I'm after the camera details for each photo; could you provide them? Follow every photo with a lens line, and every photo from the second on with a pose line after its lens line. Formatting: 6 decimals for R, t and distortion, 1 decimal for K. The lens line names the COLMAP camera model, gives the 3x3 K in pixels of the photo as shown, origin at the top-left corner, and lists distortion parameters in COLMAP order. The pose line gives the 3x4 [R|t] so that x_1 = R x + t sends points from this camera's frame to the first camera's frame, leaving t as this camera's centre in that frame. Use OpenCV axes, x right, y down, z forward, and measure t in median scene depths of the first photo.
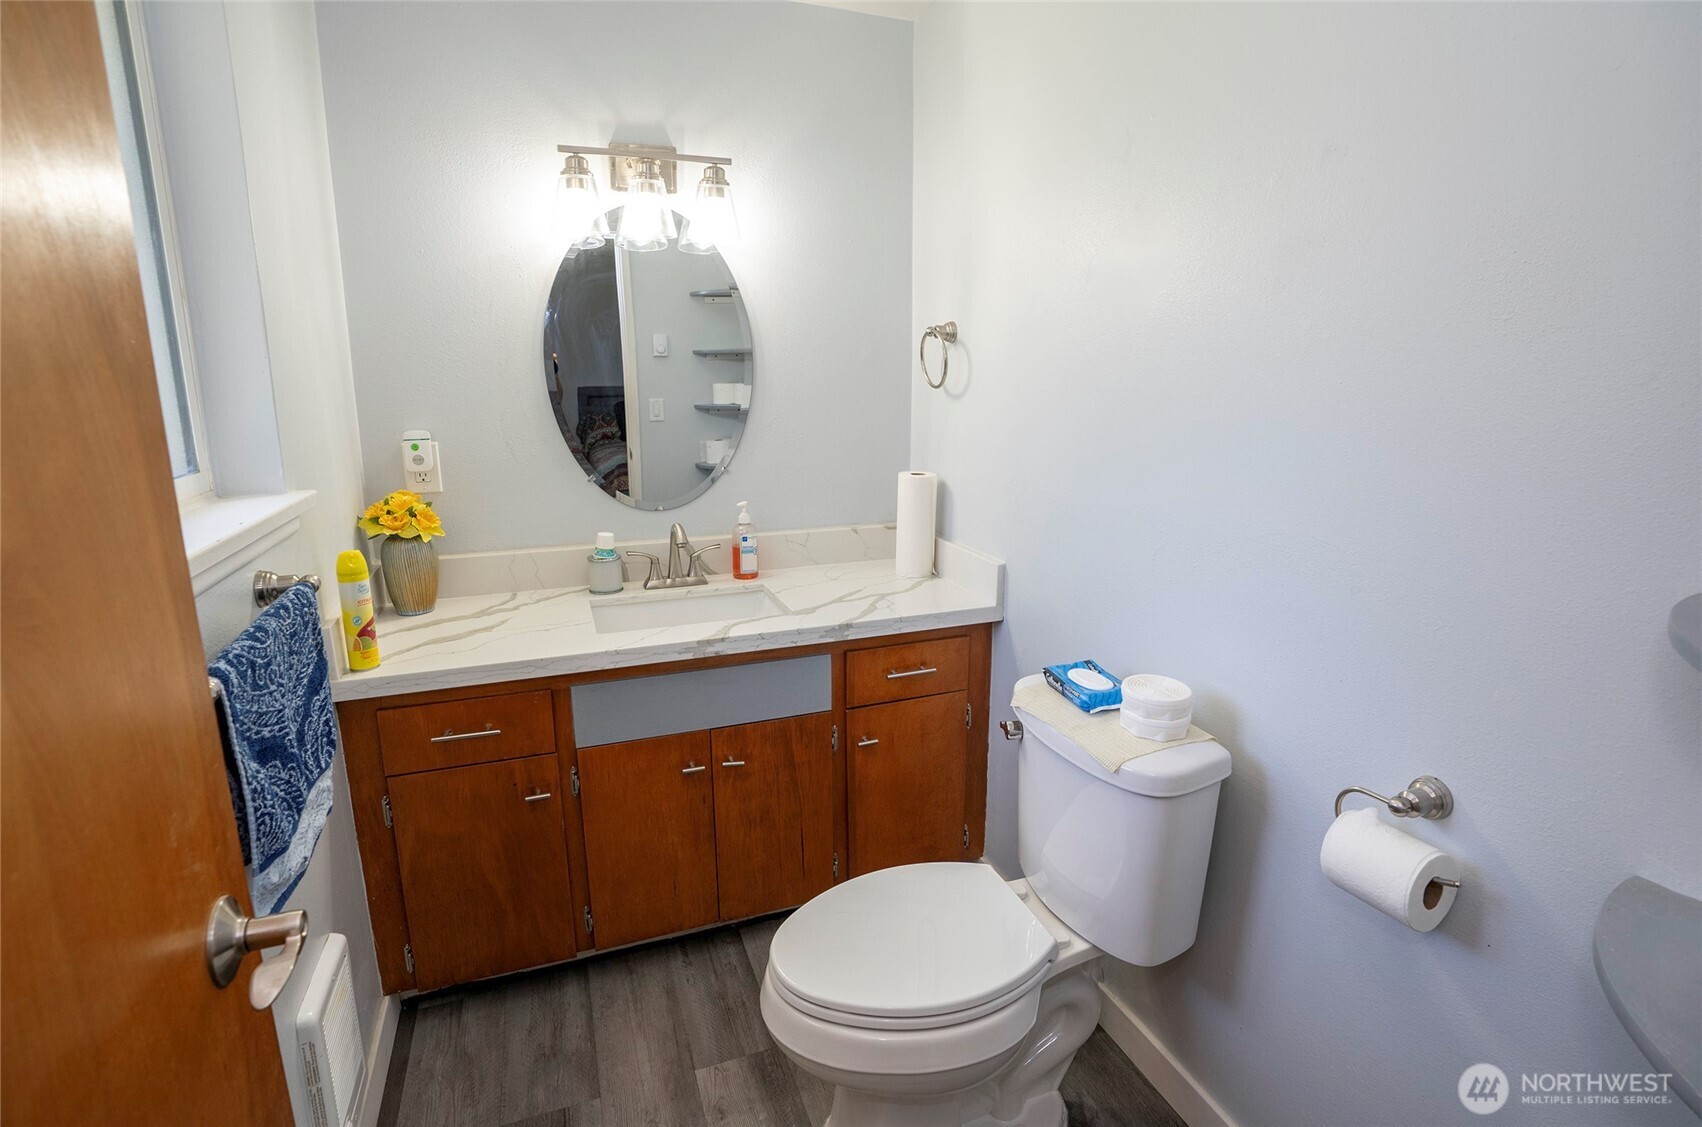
lens RADIAL K [[826.4, 0, 851.0], [0, 826.4, 563.5], [0, 0, 1]] dist [-0.063897, 0.028475]
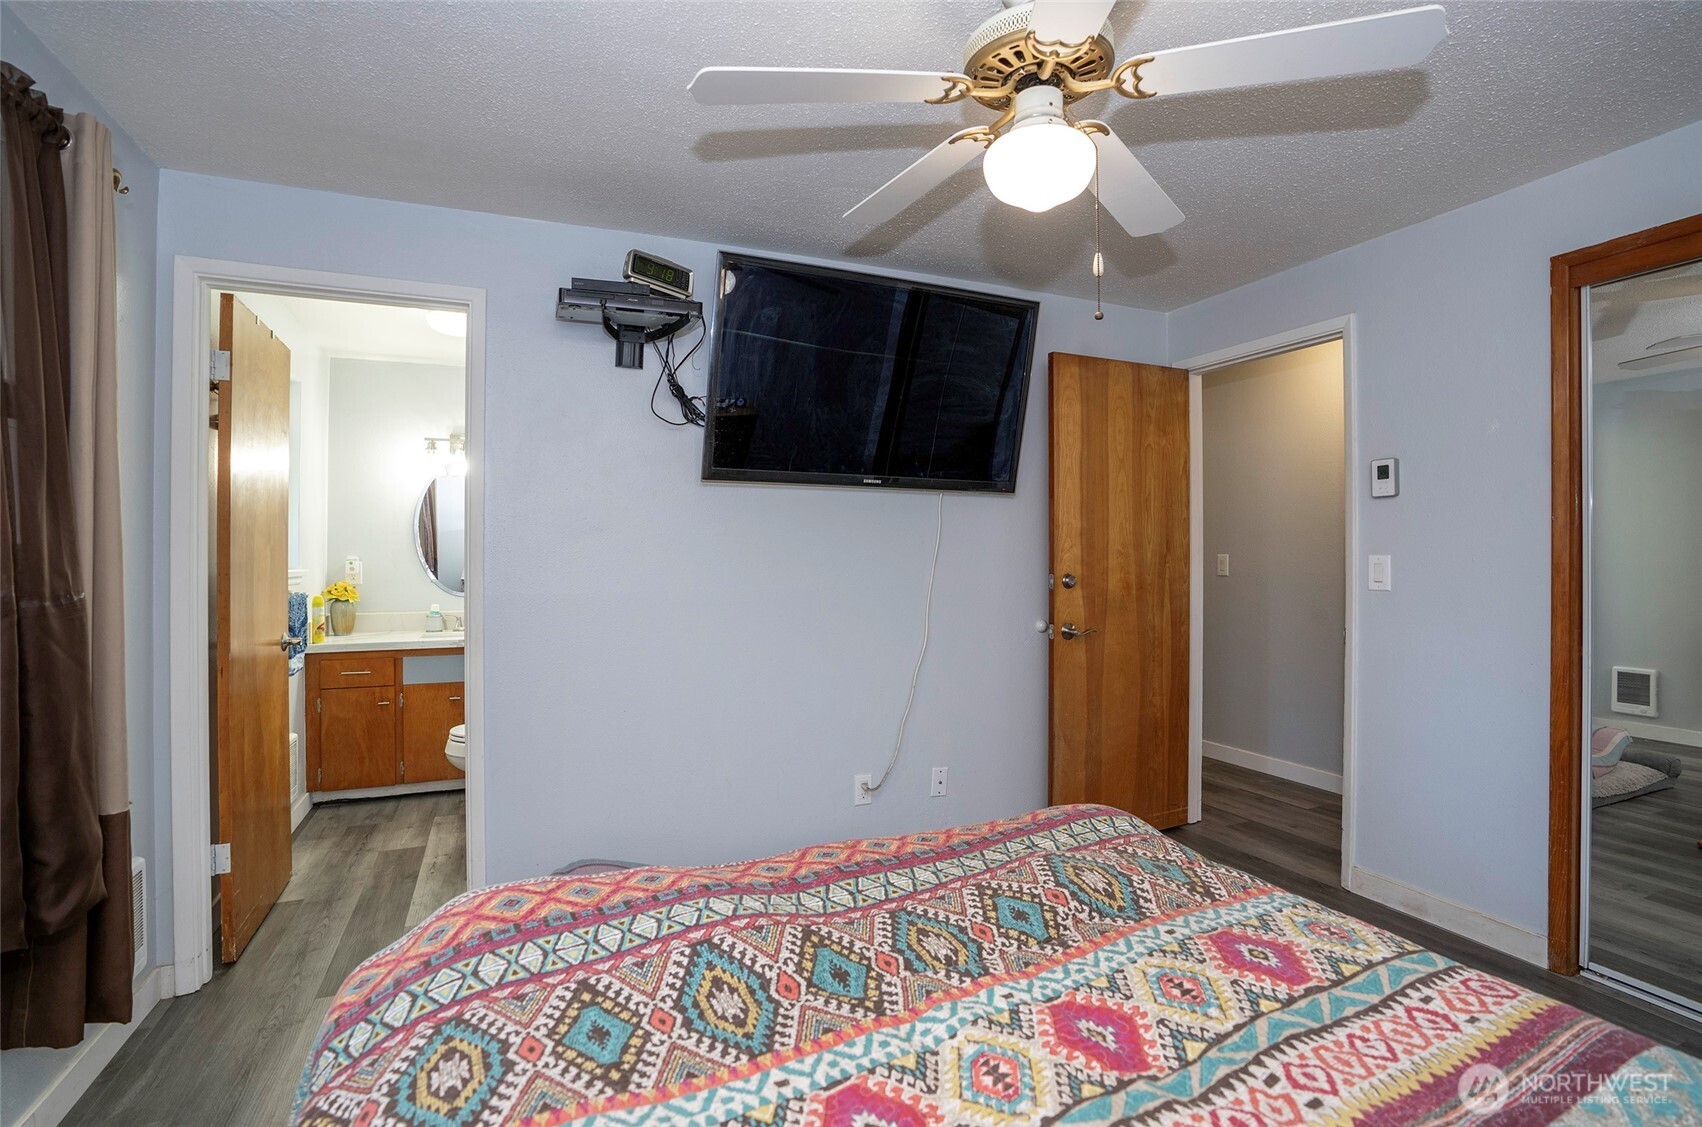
lens RADIAL K [[826.4, 0, 851.0], [0, 826.4, 563.5], [0, 0, 1]] dist [-0.063897, 0.028475]
pose [[0.999310, 0.003489, 0.036983, 0.870856], [0.004366, 0.977648, -0.210203, 0.381623], [-0.036890, 0.210220, 0.976958, -1.416502]]
